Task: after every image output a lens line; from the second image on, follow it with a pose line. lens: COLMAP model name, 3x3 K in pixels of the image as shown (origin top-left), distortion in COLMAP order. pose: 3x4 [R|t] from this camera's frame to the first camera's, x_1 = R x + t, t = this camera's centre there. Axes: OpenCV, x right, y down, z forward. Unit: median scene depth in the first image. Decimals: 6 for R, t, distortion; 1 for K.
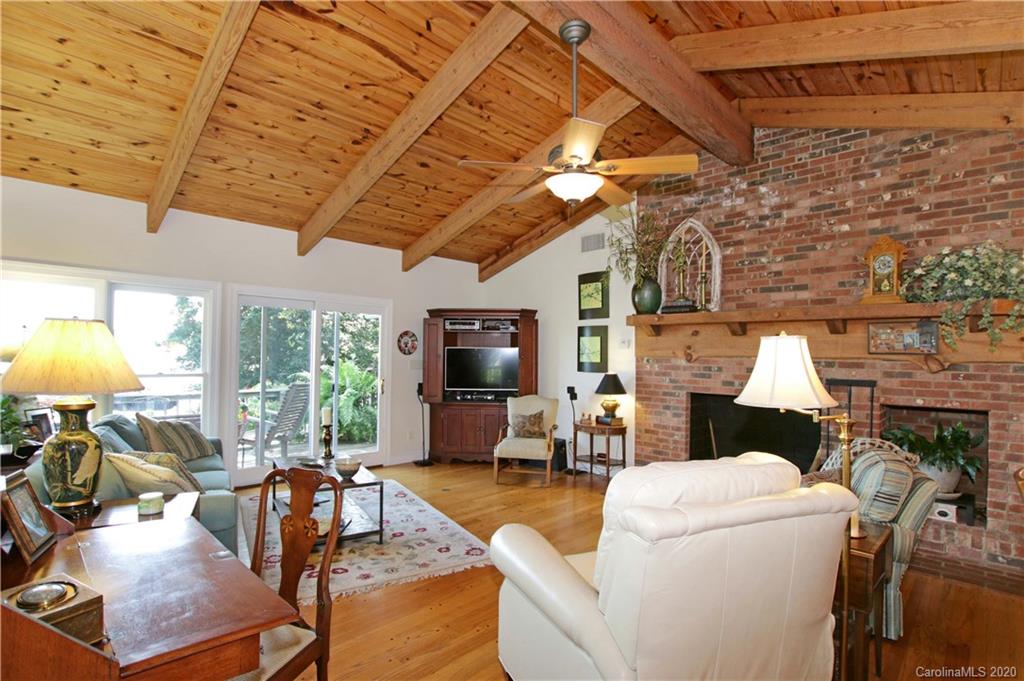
lens RADIAL K [[487.0, 0, 508.7], [0, 487.0, 346.0], [0, 0, 1]] dist [-0.022255, 0.000427]
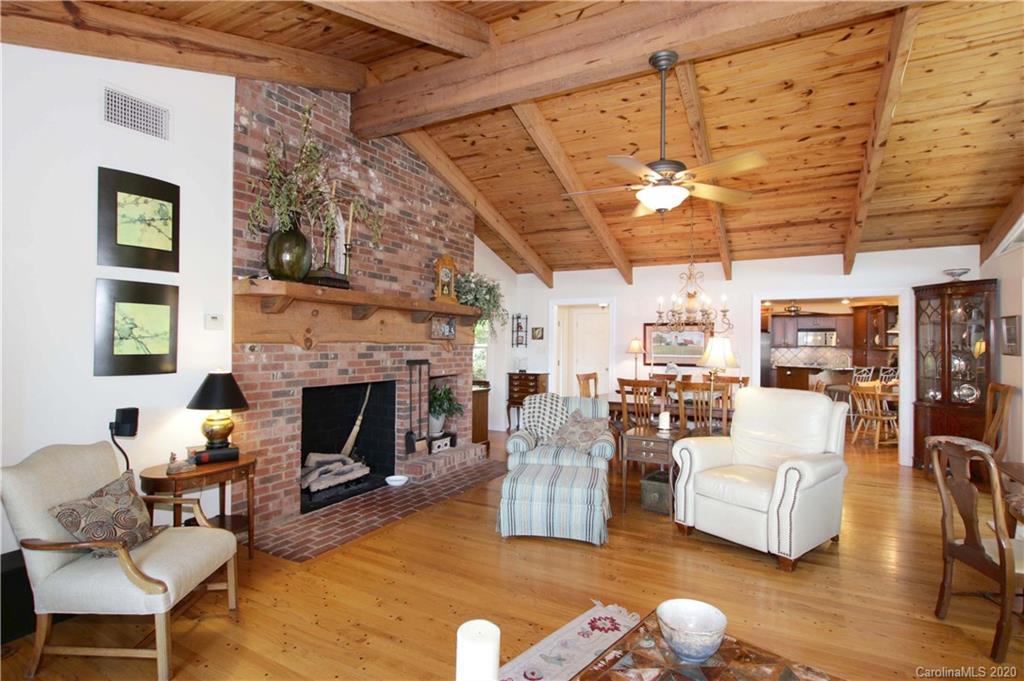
lens RADIAL K [[519.0, 0, 488.2], [0, 519.0, 338.7], [0, 0, 1]] dist [-0.014129, 0.000100]
pose [[-0.253422, -0.006945, 0.967331, -0.632958], [-0.028472, 0.999595, -0.000283, 0.010017], [-0.966937, -0.027613, -0.253517, 1.146202]]
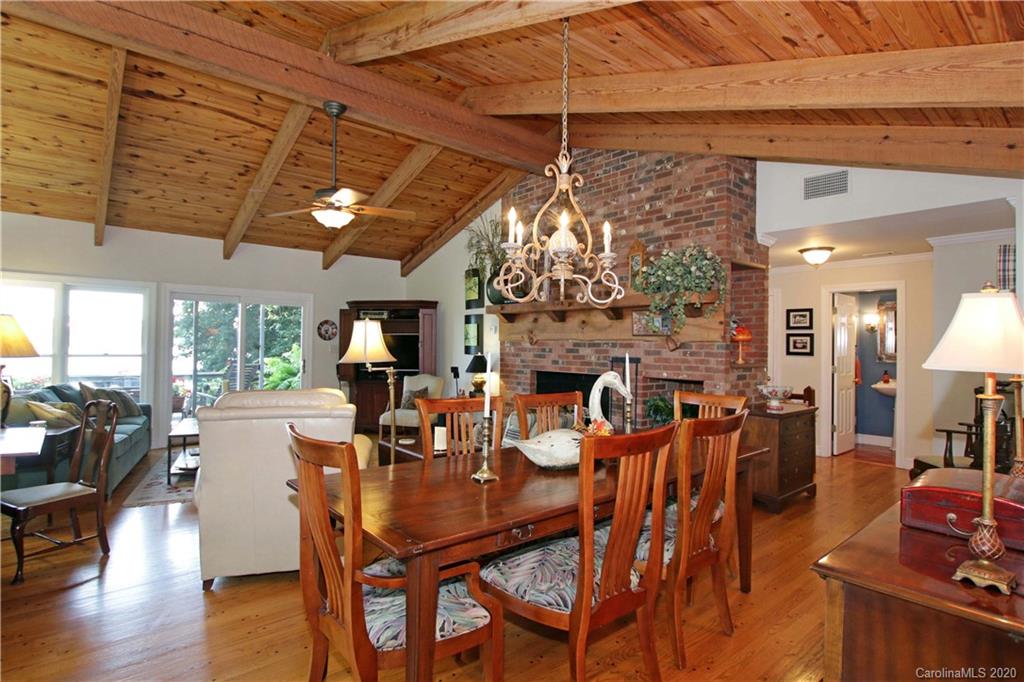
lens RADIAL K [[504.9, 0, 508.7], [0, 504.9, 329.4], [0, 0, 1]] dist [-0.018073, -0.000755]
pose [[0.997214, -0.005048, -0.074418, 0.501996], [0.004132, 0.999914, -0.012456, 0.013772], [0.074475, 0.012114, 0.997149, -0.282875]]
